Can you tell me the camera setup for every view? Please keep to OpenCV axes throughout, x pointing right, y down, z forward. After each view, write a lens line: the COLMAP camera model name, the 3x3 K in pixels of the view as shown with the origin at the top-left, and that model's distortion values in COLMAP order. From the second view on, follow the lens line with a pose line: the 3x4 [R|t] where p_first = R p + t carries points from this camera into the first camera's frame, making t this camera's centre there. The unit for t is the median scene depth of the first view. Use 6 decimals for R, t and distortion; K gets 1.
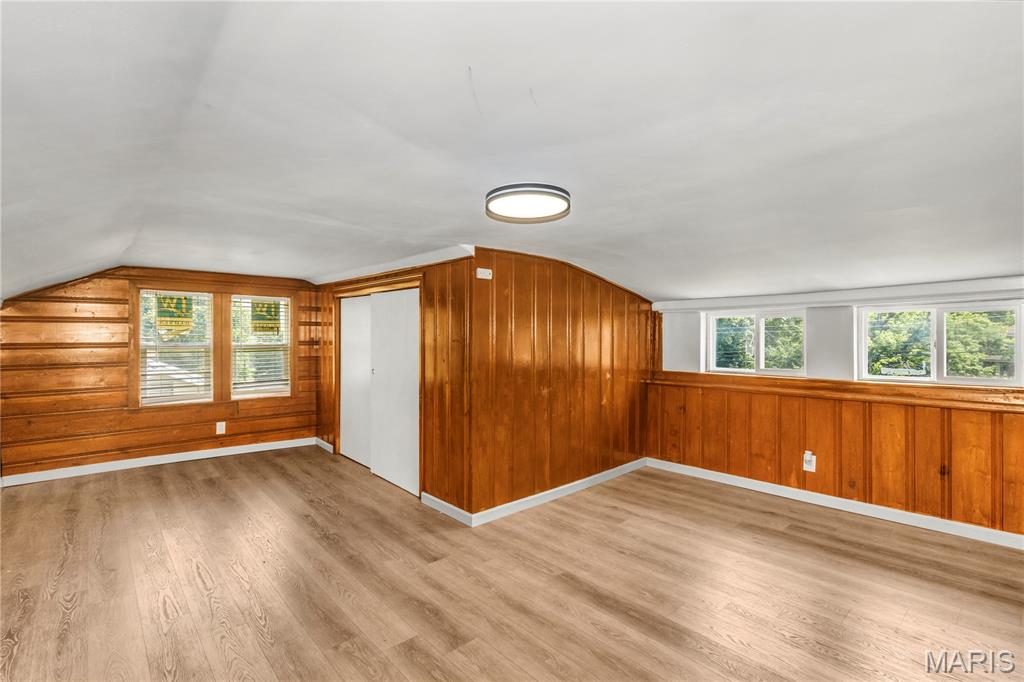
lens RADIAL K [[468.7, 0, 511.8], [0, 468.7, 338.0], [0, 0, 1]] dist [-0.000228, -0.000878]
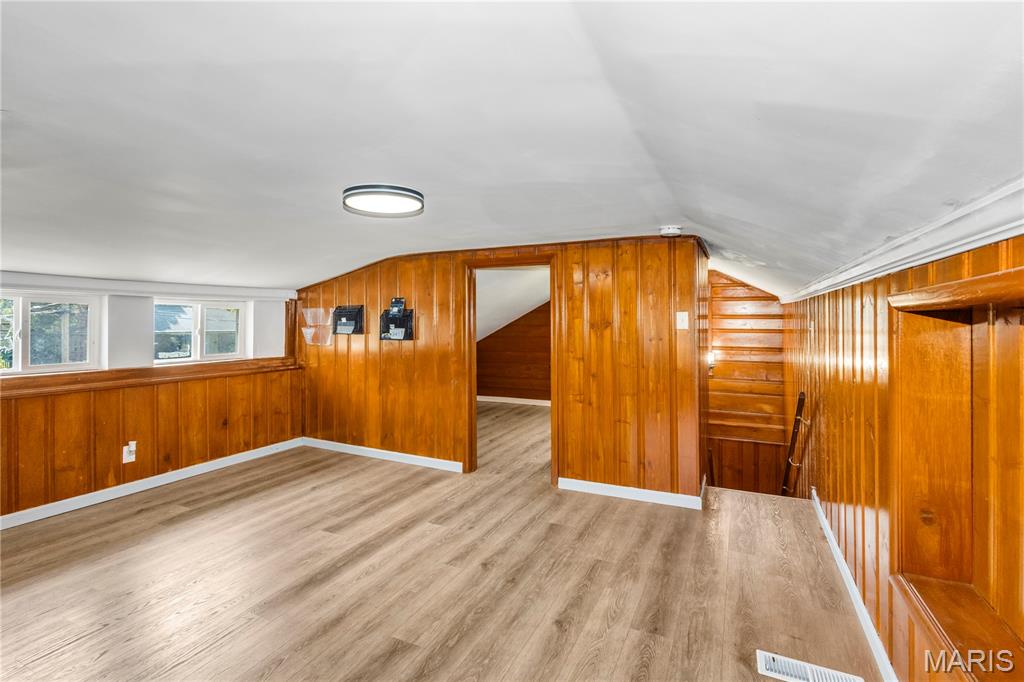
lens RADIAL K [[468.7, 0, 511.8], [0, 468.7, 338.0], [0, 0, 1]] dist [-0.000228, -0.000878]
pose [[-0.367534, -0.027278, 0.929610, -0.616978], [0.006522, 0.999470, 0.031906, -0.004794], [-0.929987, 0.017789, -0.367161, 0.653745]]
